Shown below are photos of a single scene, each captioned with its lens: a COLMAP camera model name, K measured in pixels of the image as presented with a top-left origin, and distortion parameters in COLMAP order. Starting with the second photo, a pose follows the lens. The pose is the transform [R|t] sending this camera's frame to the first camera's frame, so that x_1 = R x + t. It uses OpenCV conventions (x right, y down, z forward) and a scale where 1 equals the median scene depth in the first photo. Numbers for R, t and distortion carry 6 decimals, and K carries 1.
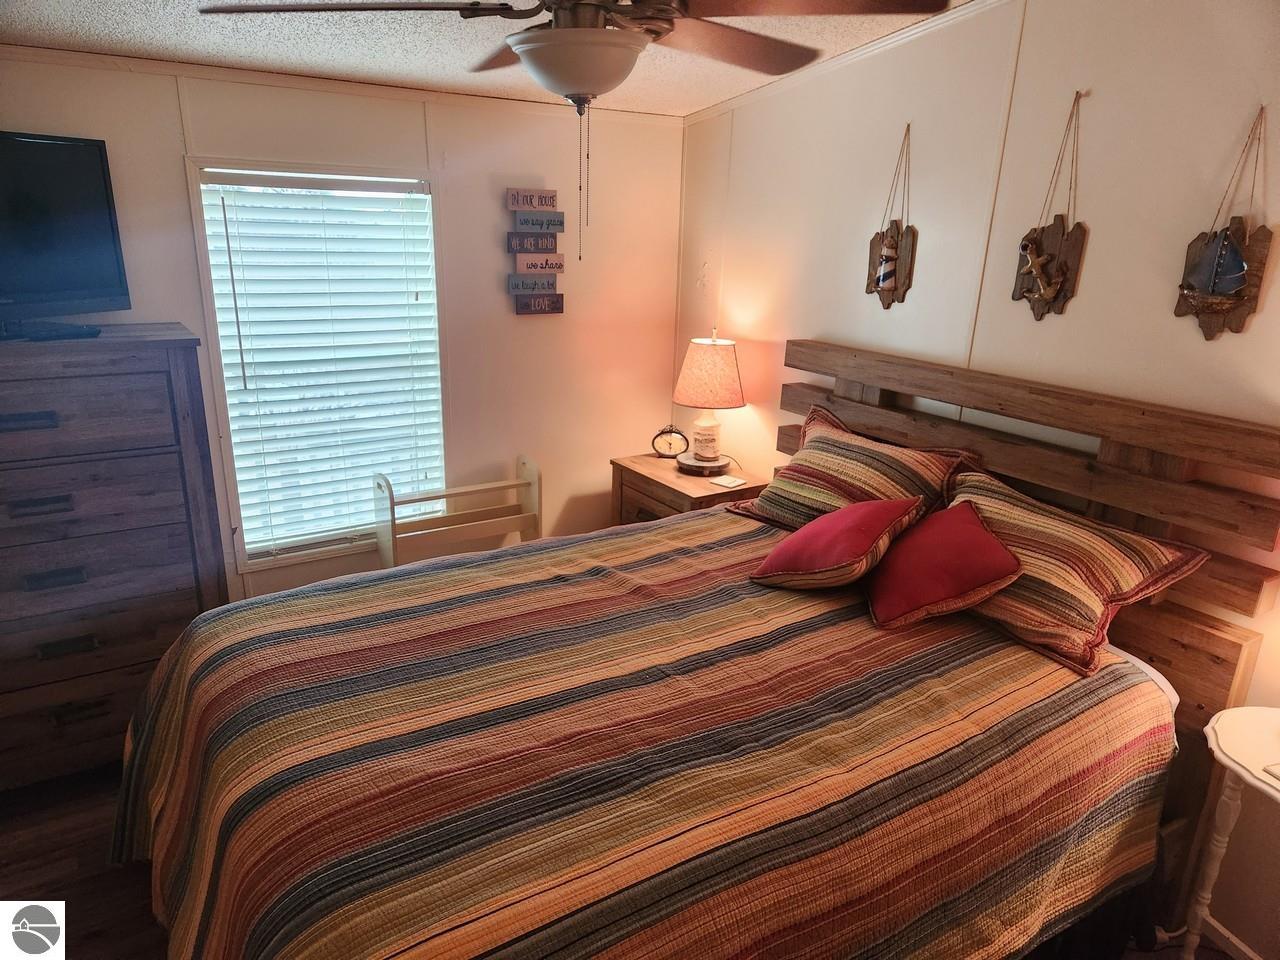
lens RADIAL K [[852.9, 0, 647.6], [0, 852.9, 489.5], [0, 0, 1]] dist [0.085056, -0.074707]
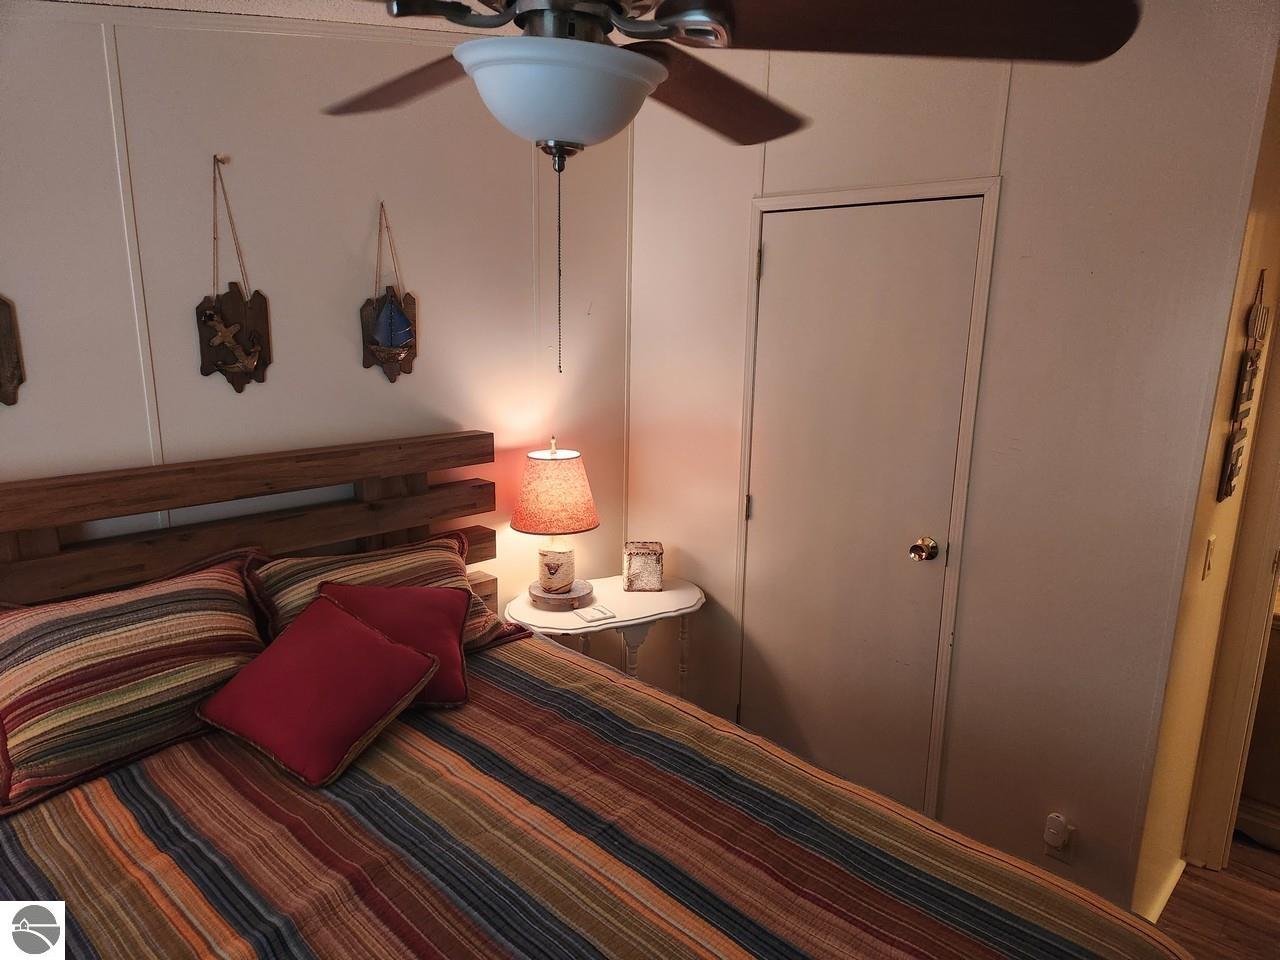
lens RADIAL K [[852.9, 0, 634.4], [0, 852.9, 485.7], [0, 0, 1]] dist [0.085056, -0.074707]
pose [[-0.221368, -0.246788, 0.943447, -0.581796], [0.269425, 0.914316, 0.302385, -0.285374], [-0.937233, 0.321127, -0.135909, 0.799430]]
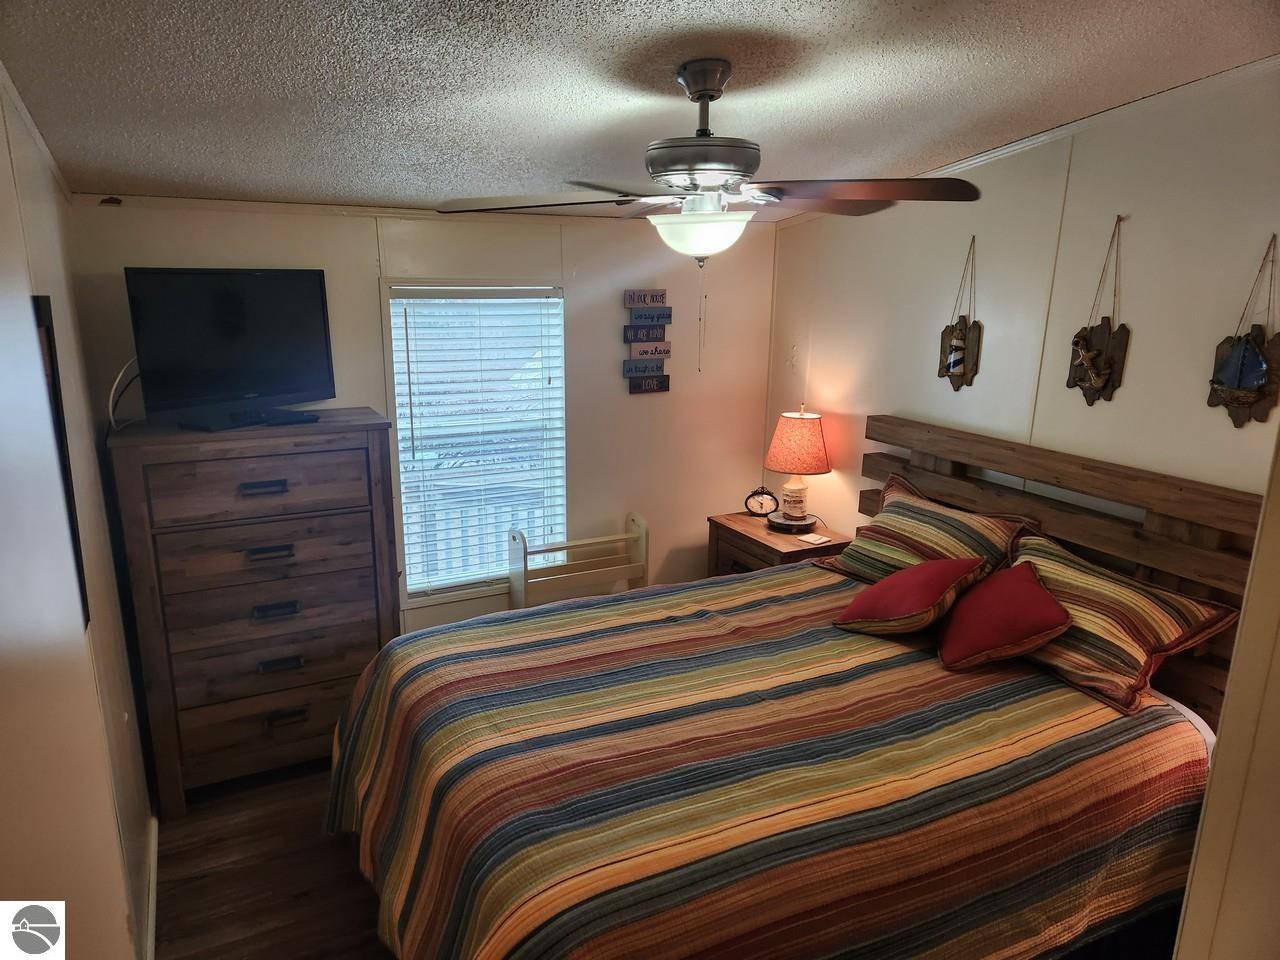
lens RADIAL K [[852.9, 0, 628.8], [0, 852.9, 492.3], [0, 0, 1]] dist [0.085056, -0.074707]
pose [[0.992613, 0.008060, -0.121054, -0.017967], [-0.014714, 0.998423, -0.054179, -0.009019], [0.120426, 0.055560, 0.991166, -0.221930]]
